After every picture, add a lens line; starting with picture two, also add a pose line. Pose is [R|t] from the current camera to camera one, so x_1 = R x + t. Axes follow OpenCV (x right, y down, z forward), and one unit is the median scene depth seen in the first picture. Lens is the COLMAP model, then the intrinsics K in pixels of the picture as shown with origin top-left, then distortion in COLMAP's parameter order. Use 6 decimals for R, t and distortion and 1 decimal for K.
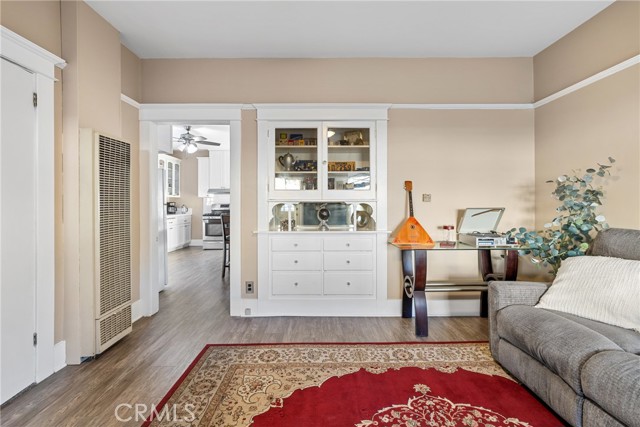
lens RADIAL K [[269.3, 0, 321.9], [0, 269.3, 201.8], [0, 0, 1]] dist [-0.004495, 0.001055]
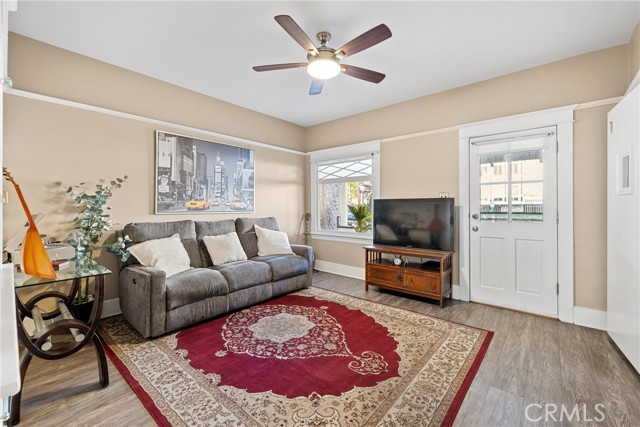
lens RADIAL K [[269.3, 0, 319.1], [0, 269.3, 208.4], [0, 0, 1]] dist [-0.004495, 0.001055]
pose [[-0.747841, -0.005314, 0.663857, -0.762393], [-0.003454, 0.999986, 0.004114, 0.005981], [-0.663869, 0.000784, -0.747848, 1.547639]]
